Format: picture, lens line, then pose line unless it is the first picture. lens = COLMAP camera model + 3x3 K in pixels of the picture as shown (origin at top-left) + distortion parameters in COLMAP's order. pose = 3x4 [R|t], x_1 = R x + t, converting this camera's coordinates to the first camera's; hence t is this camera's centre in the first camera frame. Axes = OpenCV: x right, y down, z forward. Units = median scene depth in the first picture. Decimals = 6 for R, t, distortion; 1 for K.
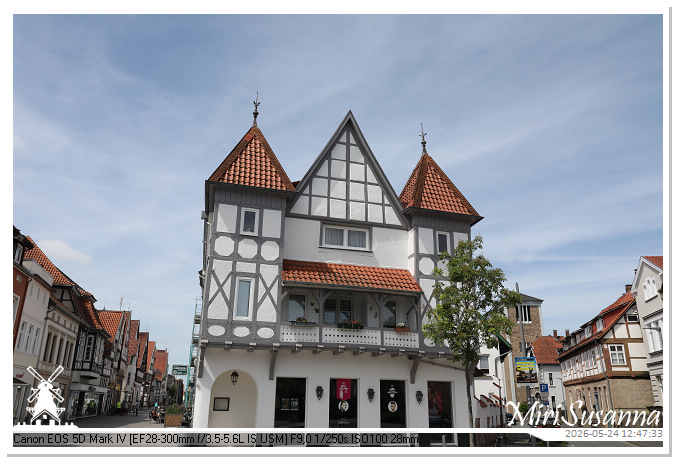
lens RADIAL K [[498.9, 0, 339.8], [0, 498.9, 230.7], [0, 0, 1]] dist [-0.000884, -0.001372]
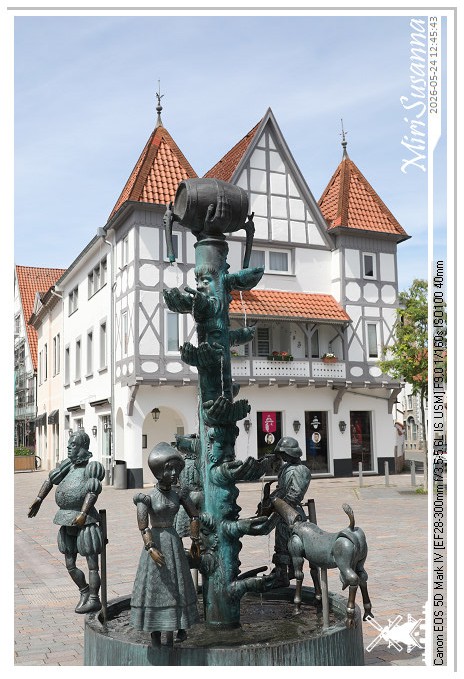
lens RADIAL K [[728.8, 0, 231.7], [0, 728.8, 340.6], [0, 0, 1]] dist [-0.003787, 0.000000]
pose [[0.987685, -0.016059, 0.155630, -0.260709], [-0.015594, 0.979661, 0.200051, -0.107085], [-0.155677, -0.200014, 0.967346, -0.292186]]
